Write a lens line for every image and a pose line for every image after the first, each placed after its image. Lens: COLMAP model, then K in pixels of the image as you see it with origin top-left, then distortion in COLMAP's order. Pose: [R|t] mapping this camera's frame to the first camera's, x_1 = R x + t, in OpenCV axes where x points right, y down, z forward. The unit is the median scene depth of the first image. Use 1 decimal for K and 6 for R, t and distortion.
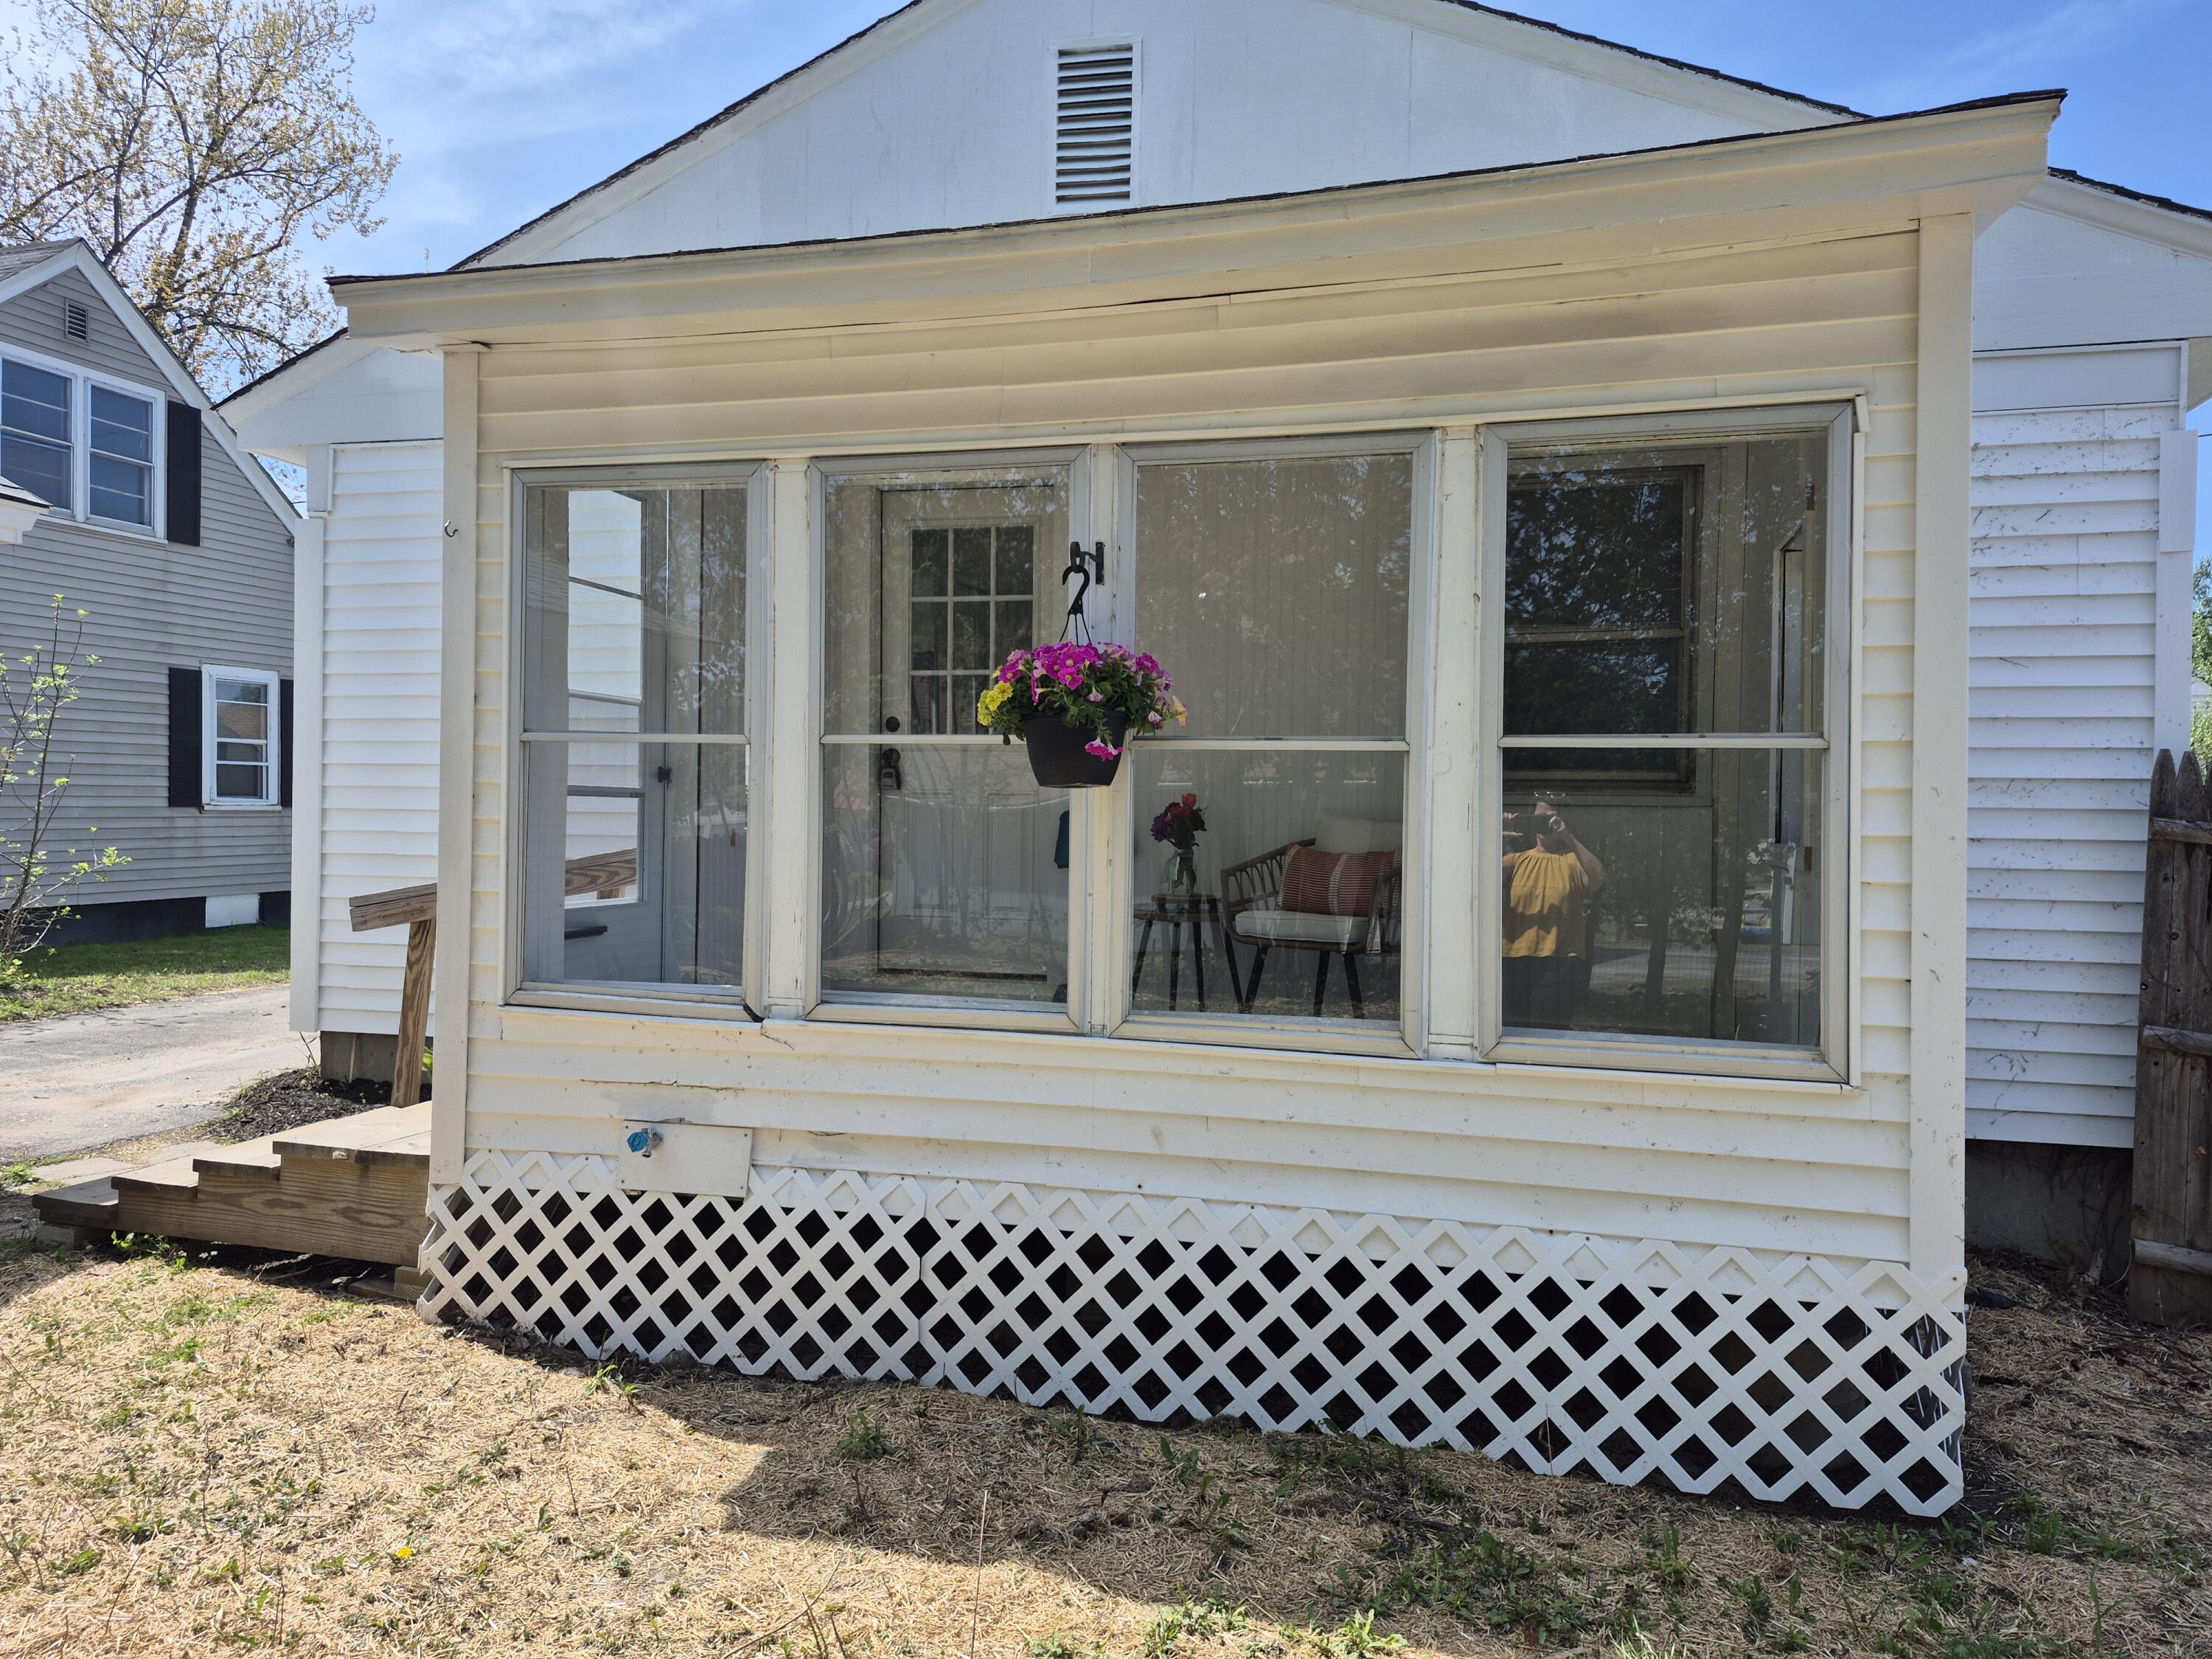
lens RADIAL K [[1538.0, 0, 1102.5], [0, 1538.0, 821.9], [0, 0, 1]] dist [0.047747, -0.038375]
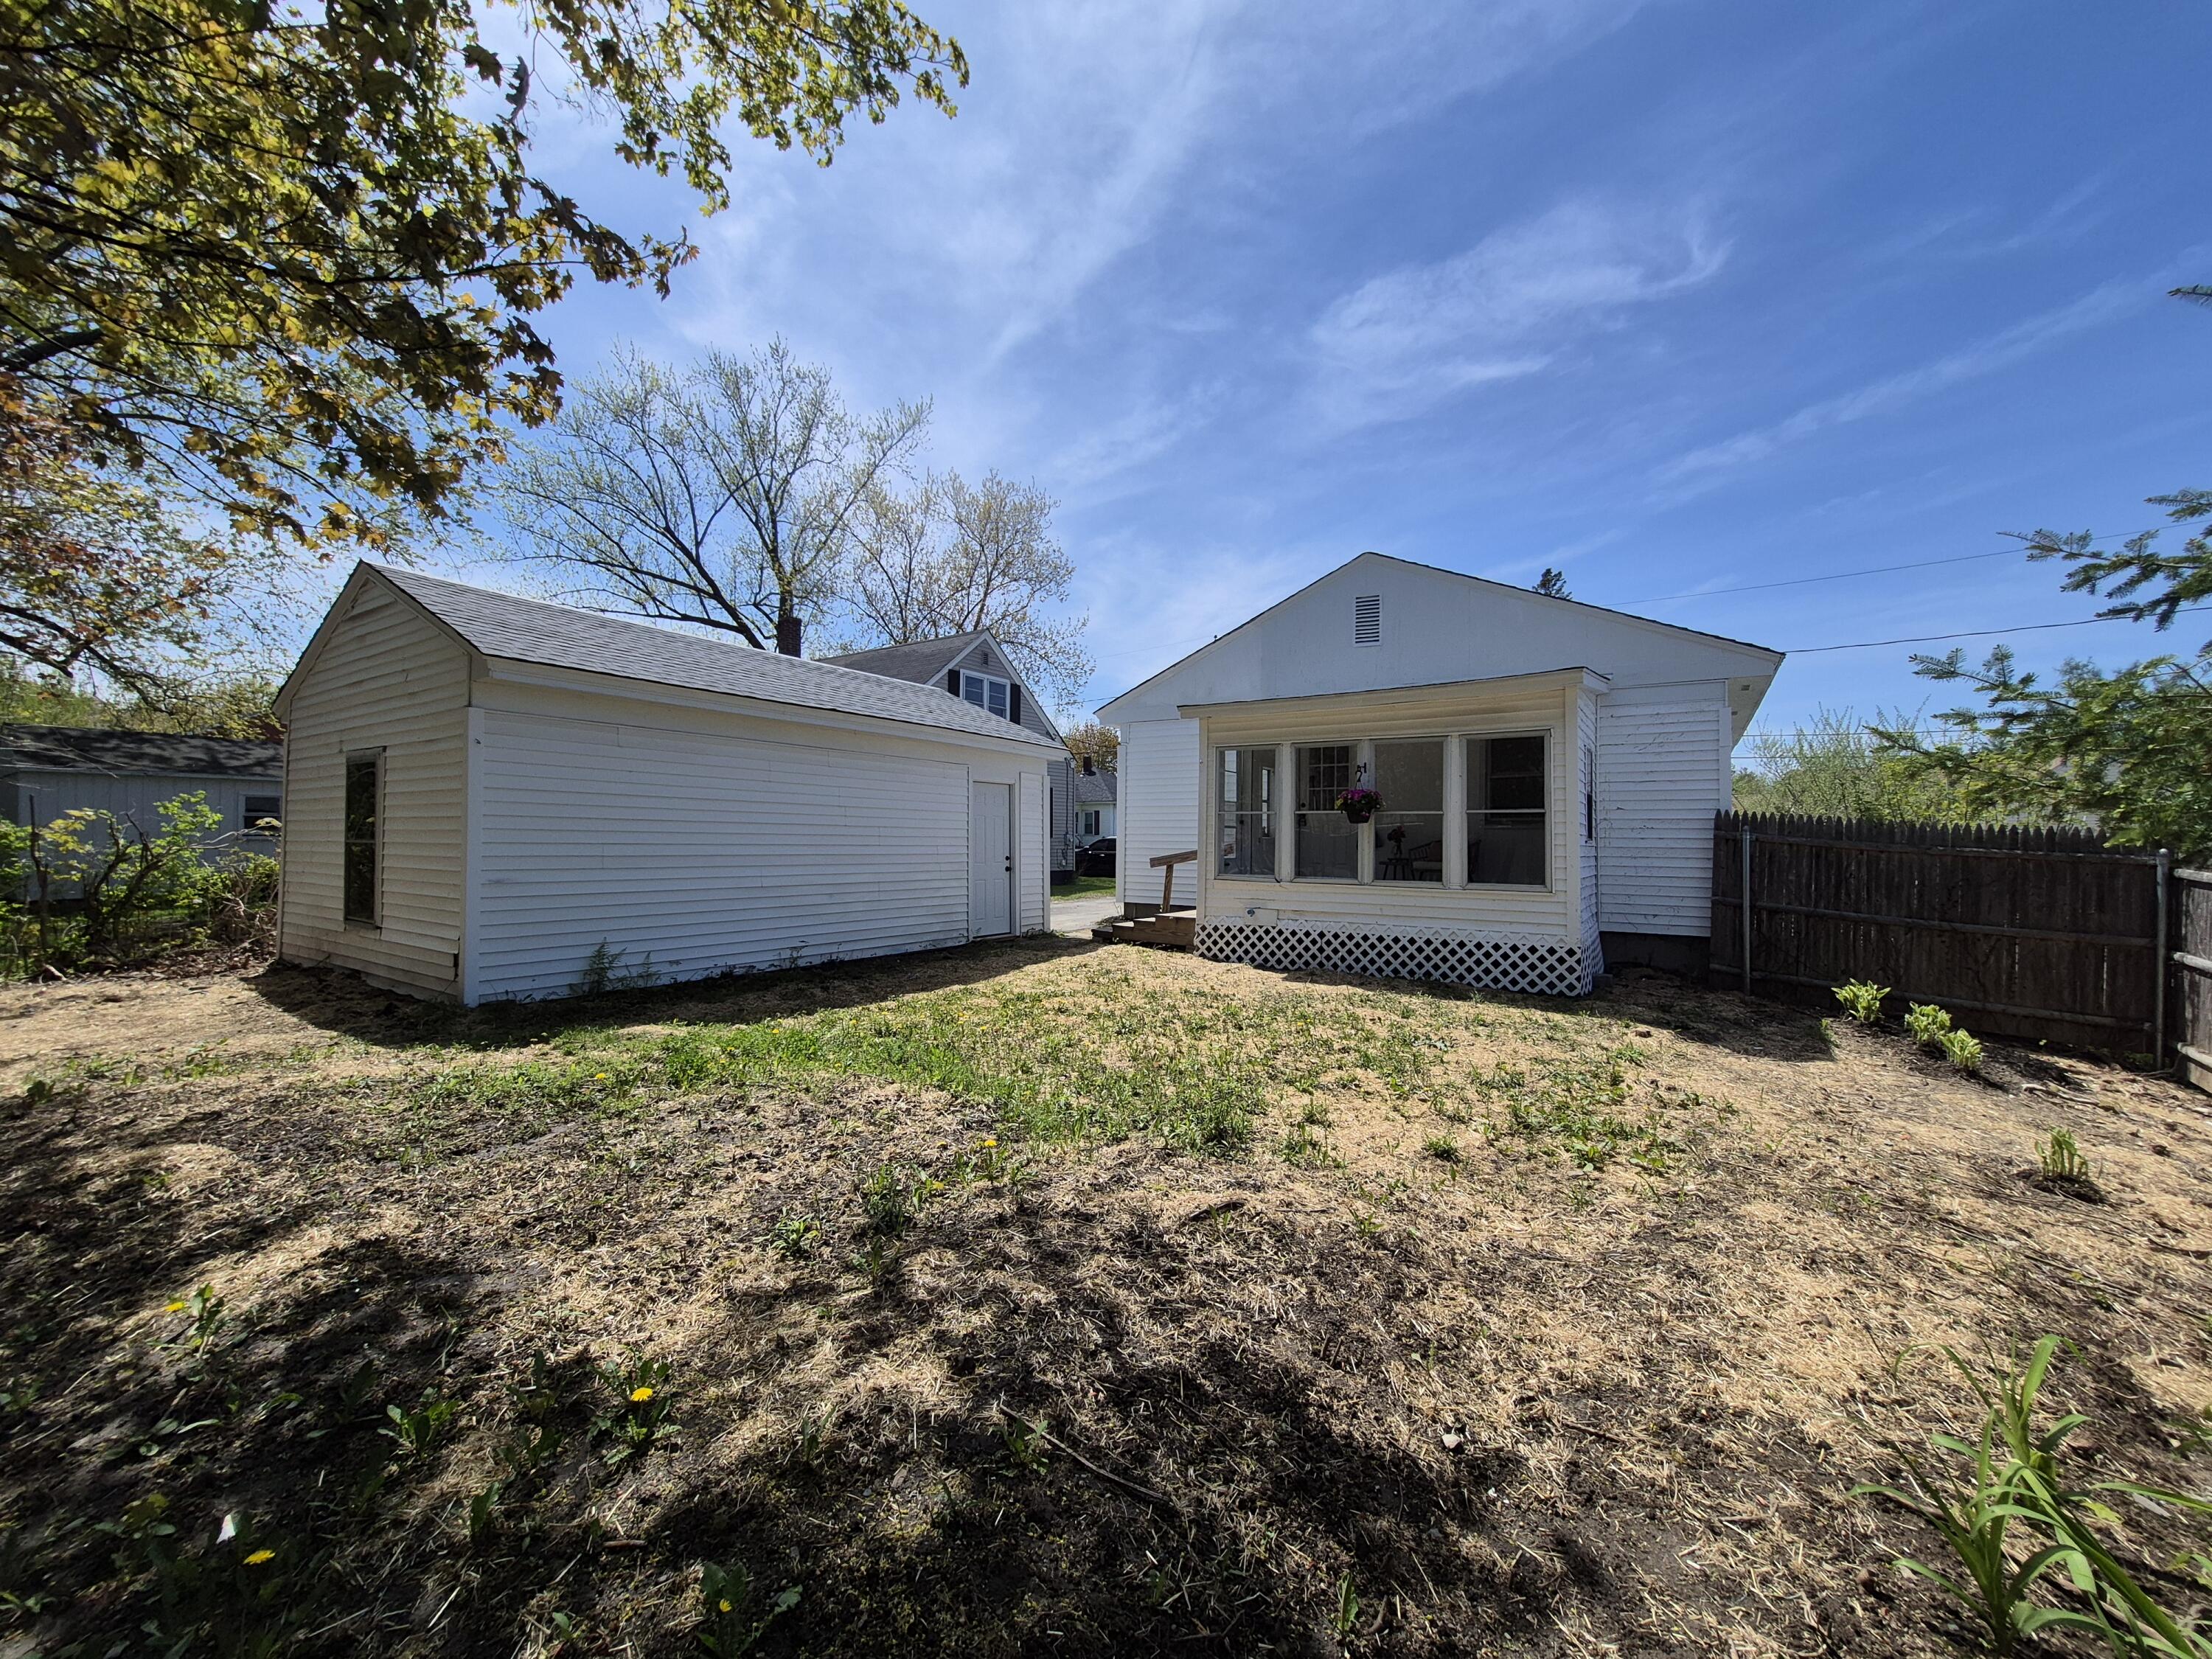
lens RADIAL K [[866.5, 0, 1108.1], [0, 866.5, 830.1], [0, 0, 1]] dist [-0.001877, 0.001945]
pose [[0.944925, -0.008766, -0.327168, 0.097849], [0.001236, 0.999730, -0.023217, 0.044734], [0.327283, 0.021534, 0.944681, -1.309932]]
